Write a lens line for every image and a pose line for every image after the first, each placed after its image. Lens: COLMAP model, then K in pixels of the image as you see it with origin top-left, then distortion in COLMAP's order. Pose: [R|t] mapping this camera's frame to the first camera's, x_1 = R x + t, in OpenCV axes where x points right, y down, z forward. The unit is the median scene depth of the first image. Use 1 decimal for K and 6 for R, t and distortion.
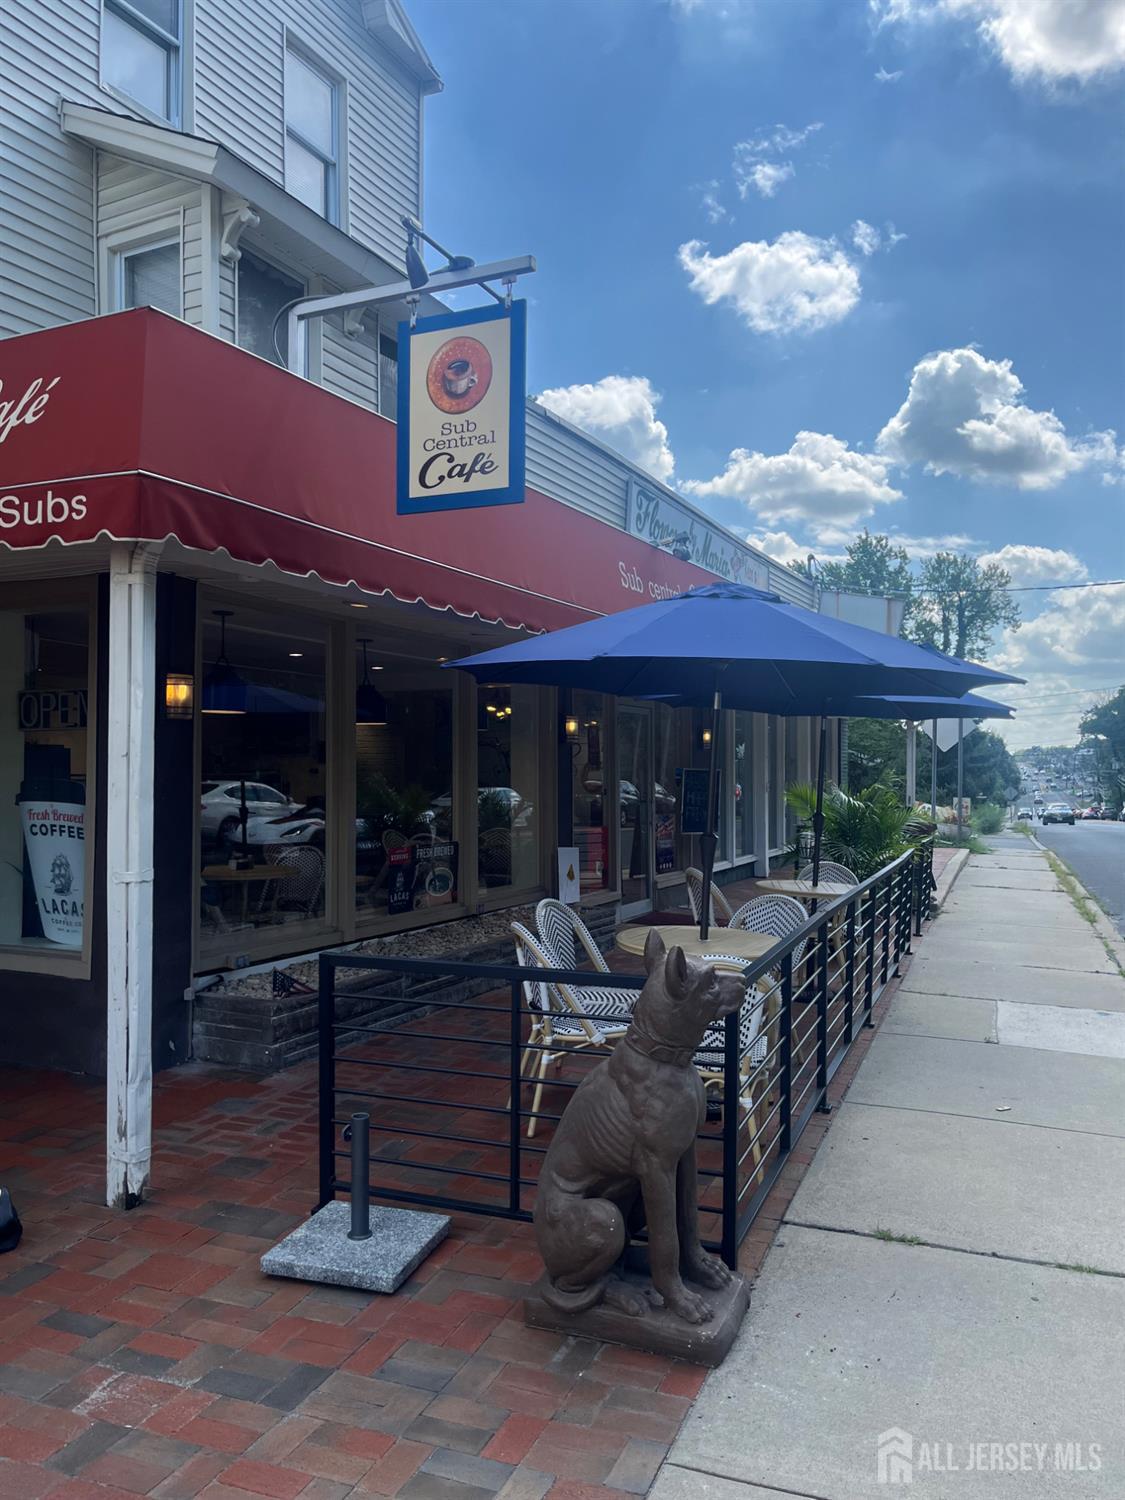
lens RADIAL K [[1135.2, 0, 562.5], [0, 1135.2, 751.5], [0, 0, 1]] dist [0.074912, -0.097659]
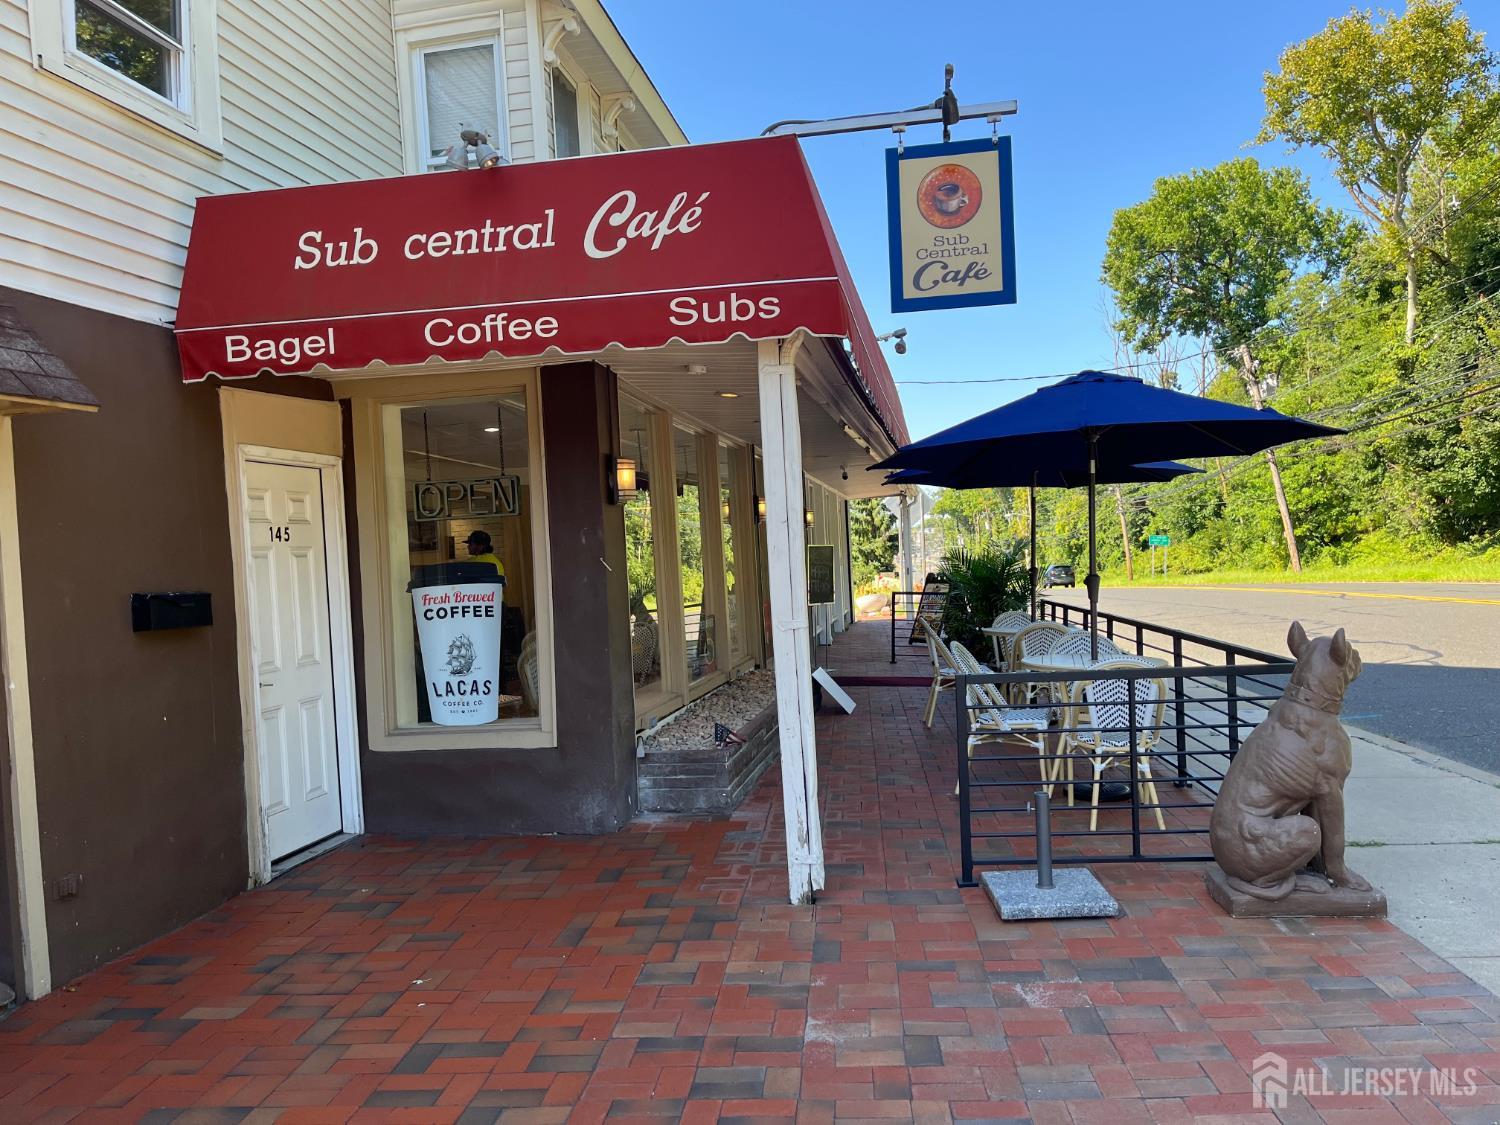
lens RADIAL K [[1152.1, 0, 748.6], [0, 1152.1, 558.9], [0, 0, 1]] dist [0.065377, -0.087749]
pose [[0.956327, -0.052513, 0.287542, -0.743378], [0.049352, 0.998615, 0.018235, 0.018961], [-0.288101, -0.003248, 0.957595, -0.114343]]
